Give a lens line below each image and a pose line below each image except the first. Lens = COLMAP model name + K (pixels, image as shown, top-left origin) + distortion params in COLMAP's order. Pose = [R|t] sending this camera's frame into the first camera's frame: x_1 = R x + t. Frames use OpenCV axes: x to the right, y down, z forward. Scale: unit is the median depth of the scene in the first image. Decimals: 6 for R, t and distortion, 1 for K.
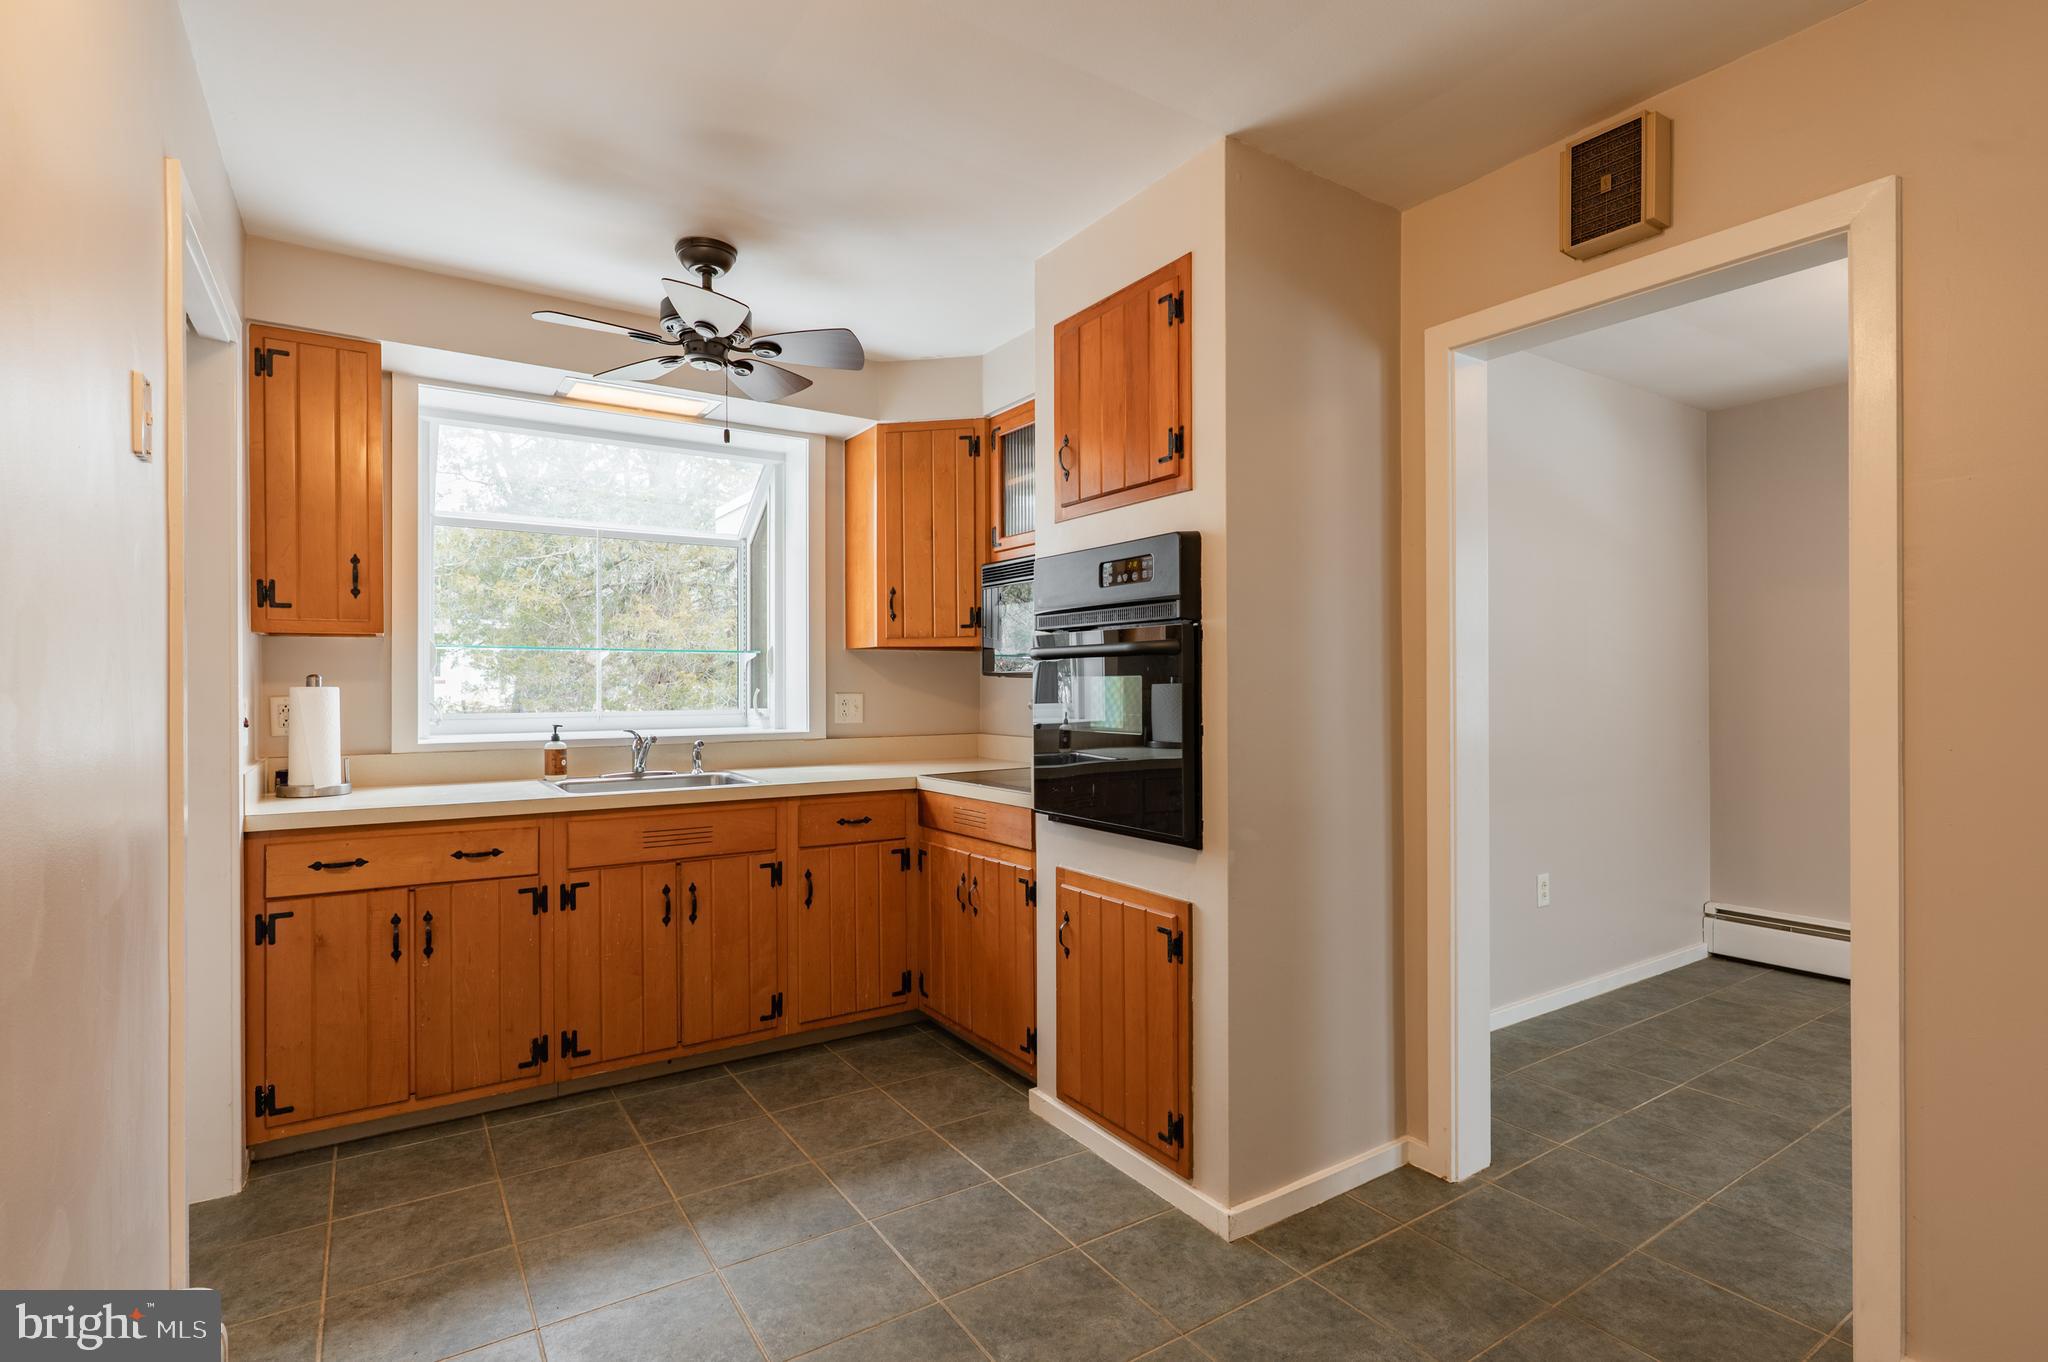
lens RADIAL K [[981.2, 0, 1028.4], [0, 981.2, 691.8], [0, 0, 1]] dist [-0.003425, 0.002520]
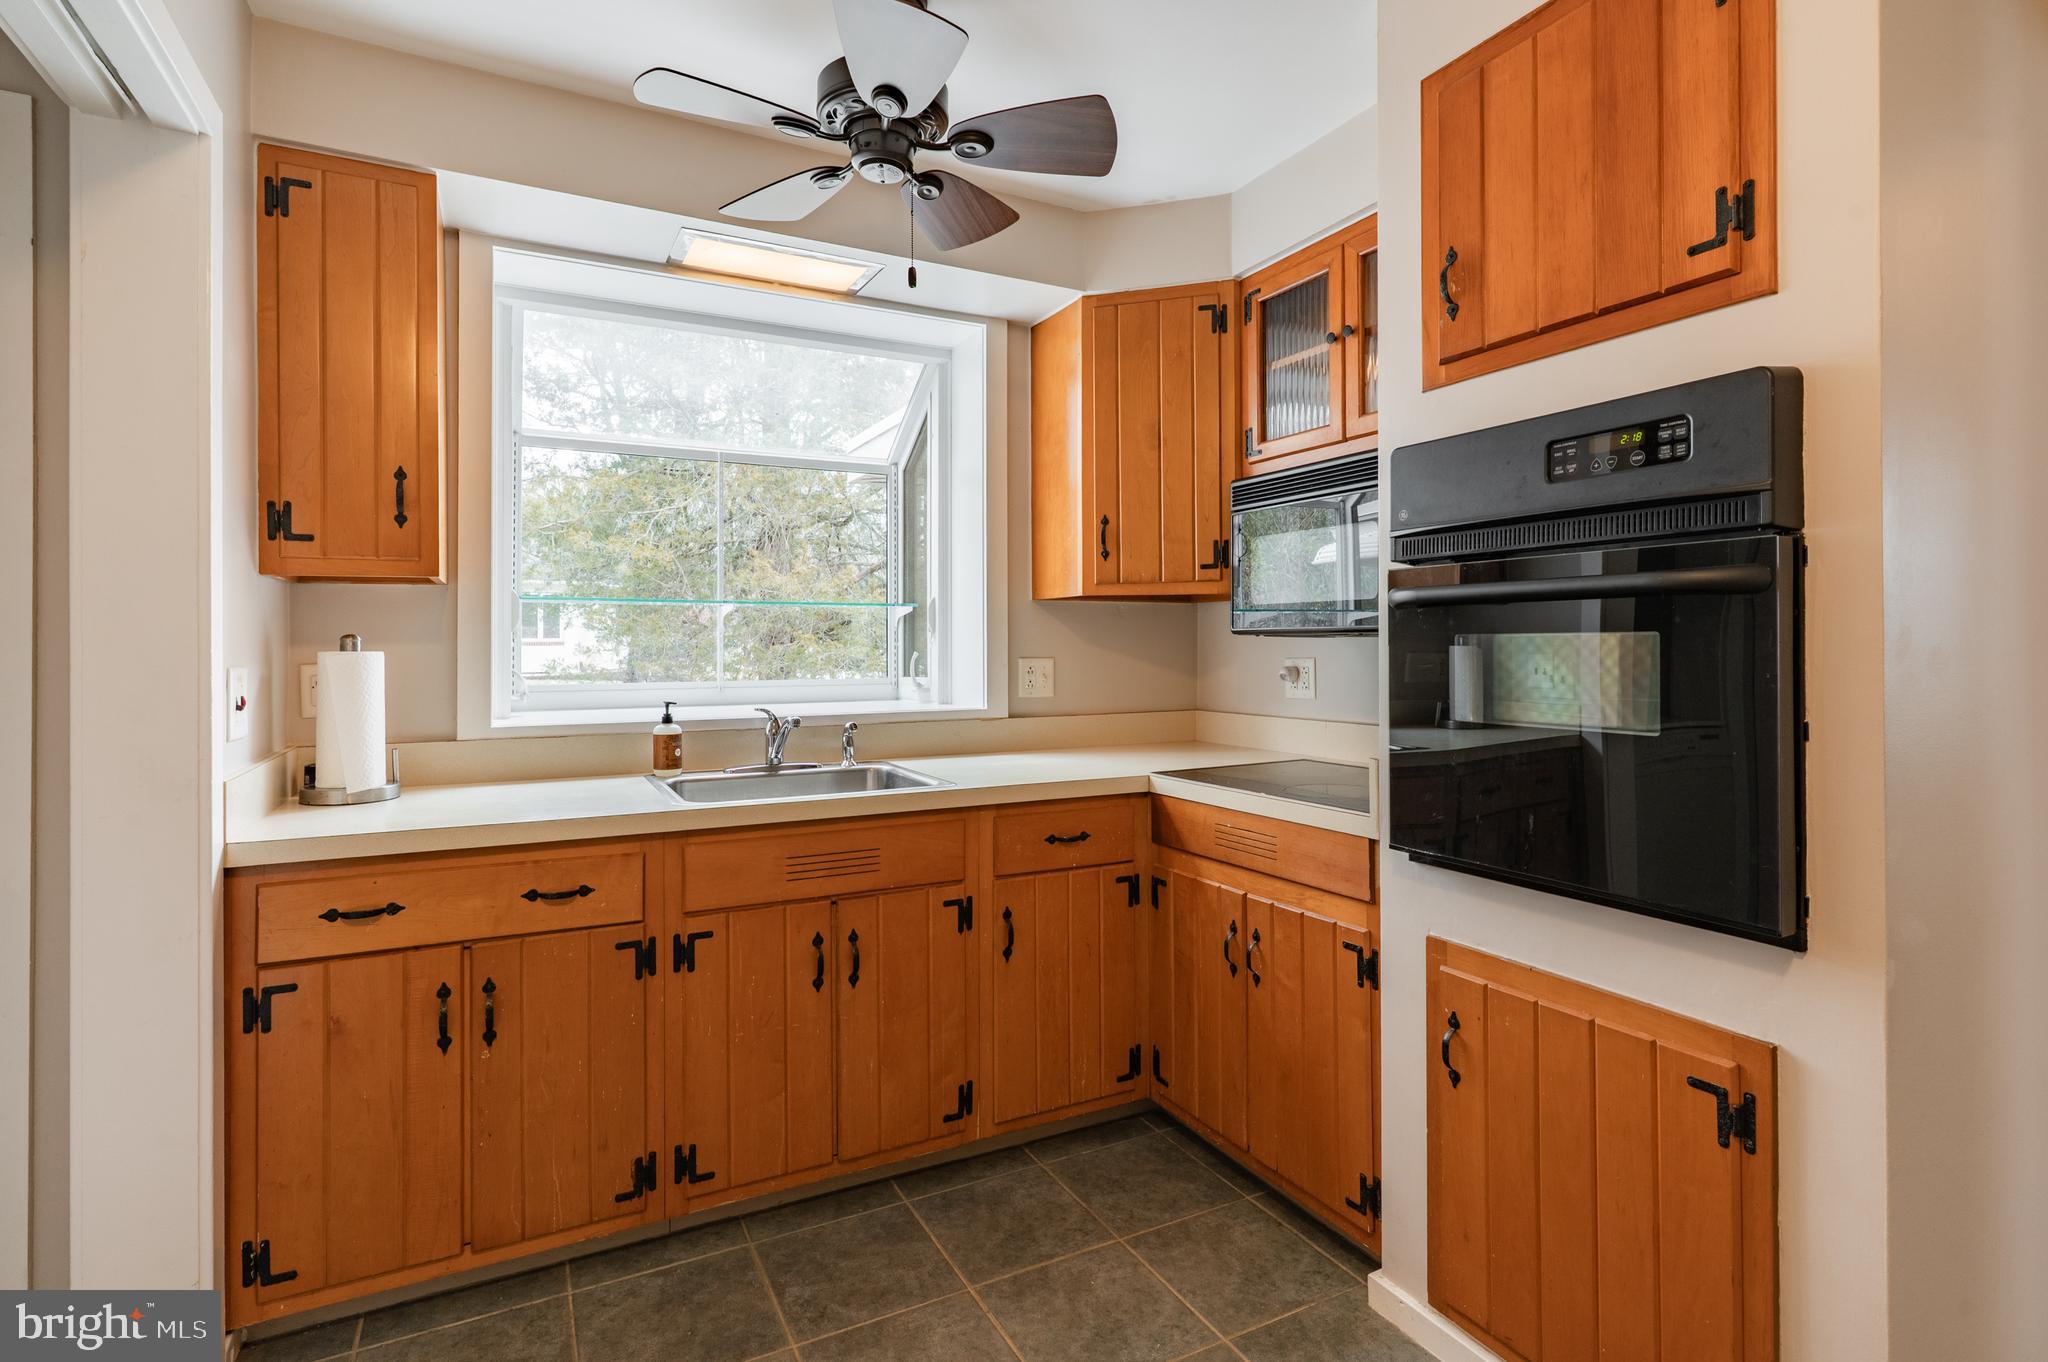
lens RADIAL K [[999.6, 0, 1026.2], [0, 999.6, 645.7], [0, 0, 1]] dist [-0.002678, 0.001562]
pose [[0.994416, -0.001423, -0.105519, -0.151482], [0.000695, 0.999976, -0.006942, -0.003868], [0.105526, 0.006830, 0.994393, 0.316064]]
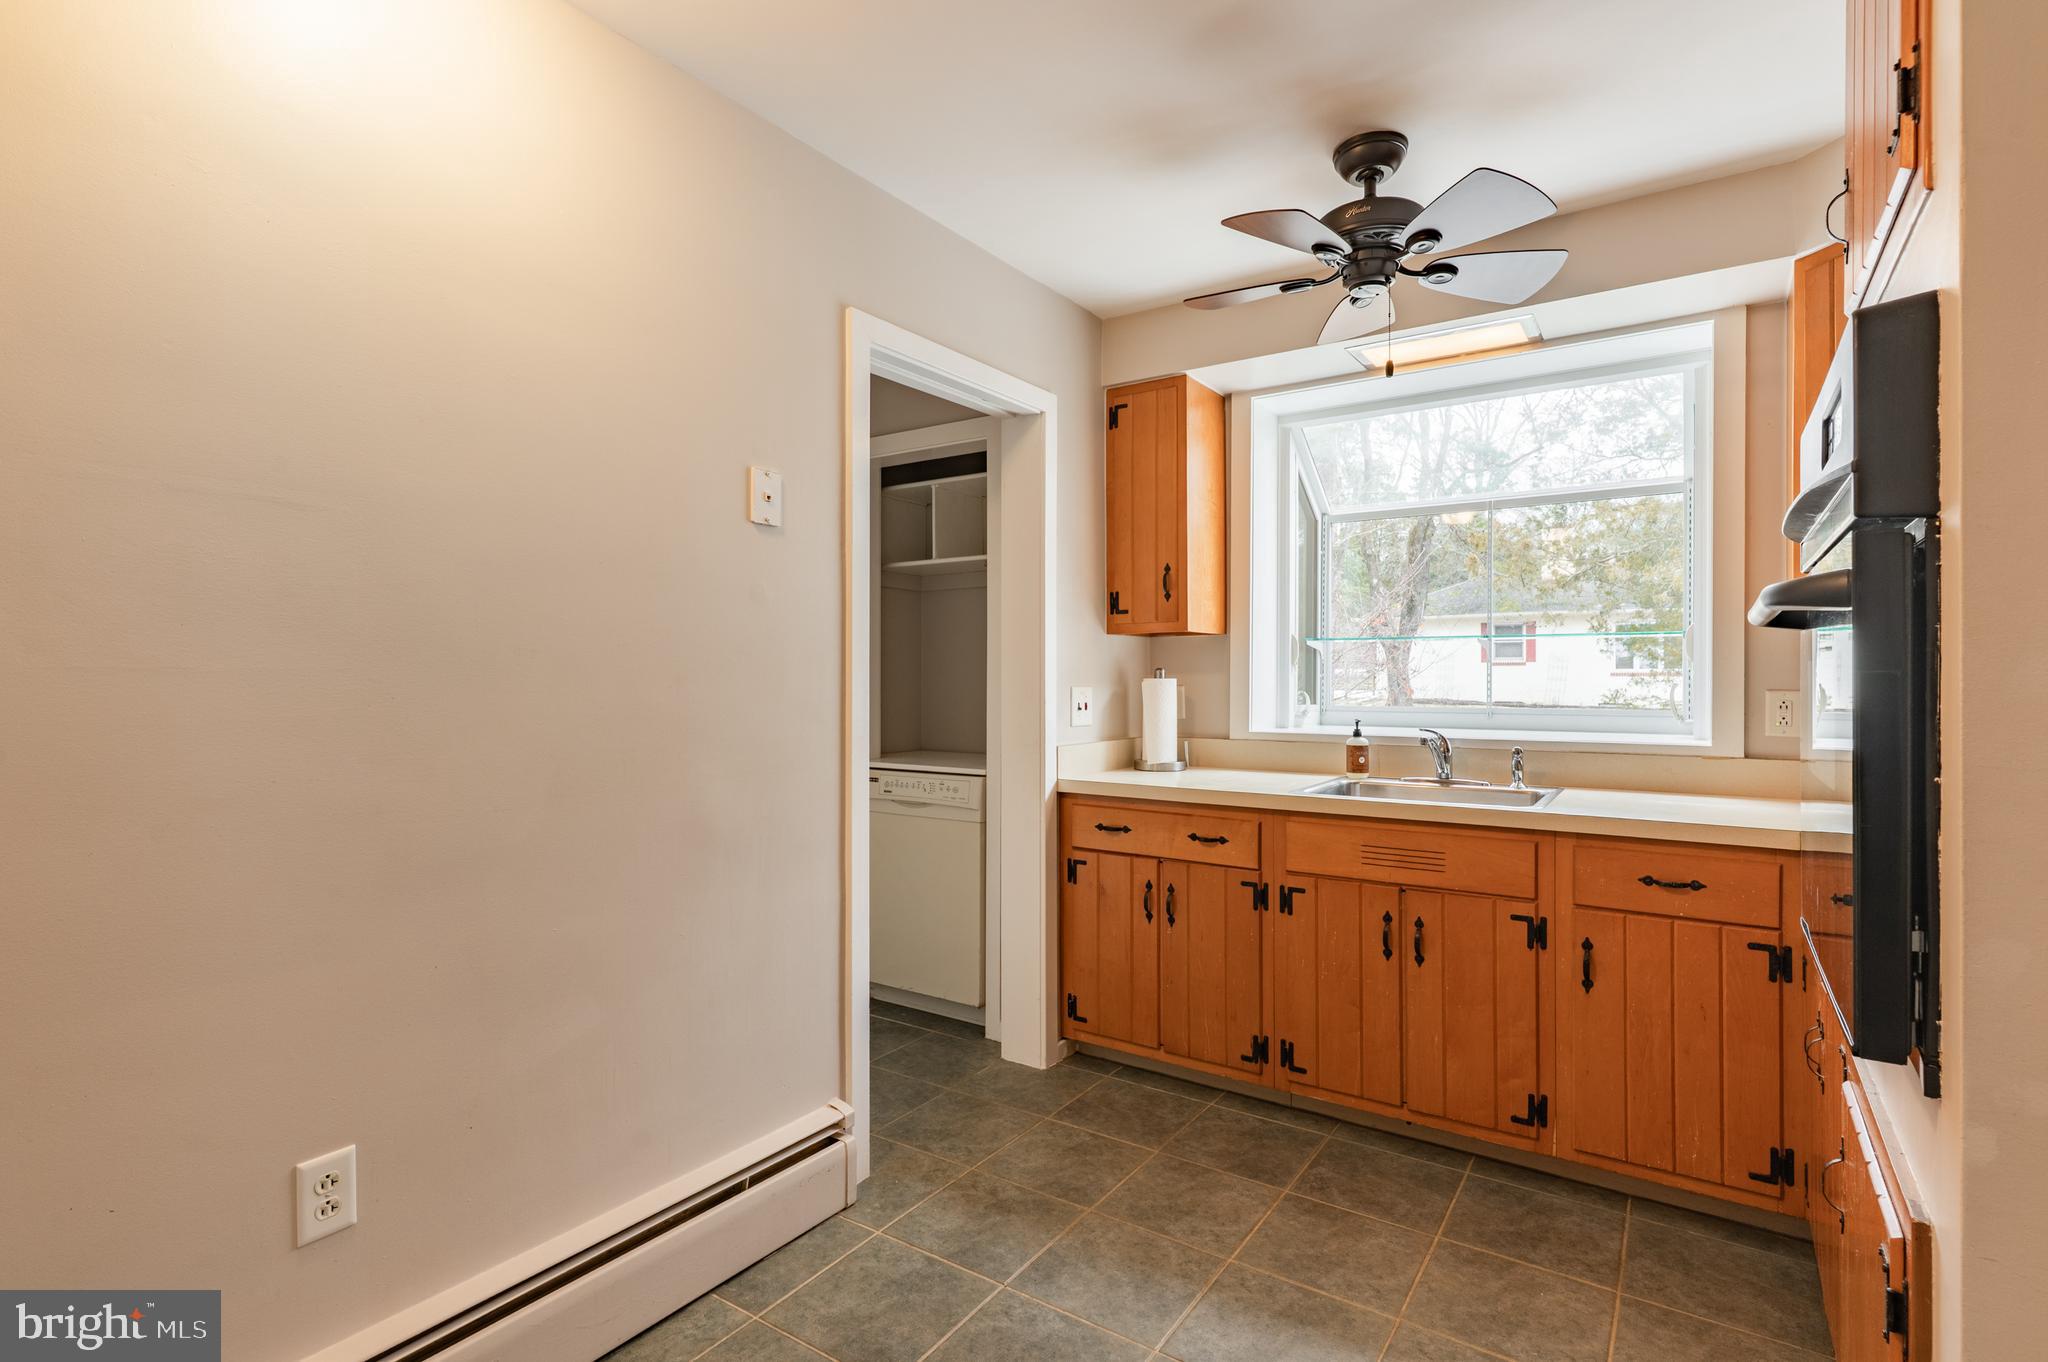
lens RADIAL K [[981.2, 0, 1023.7], [0, 981.2, 682.7], [0, 0, 1]] dist [-0.003425, 0.002520]
pose [[0.375533, 0.006624, -0.926785, 0.314245], [-0.007774, 0.999962, 0.003997, -0.003444], [0.926776, 0.005704, 0.375570, 0.401736]]
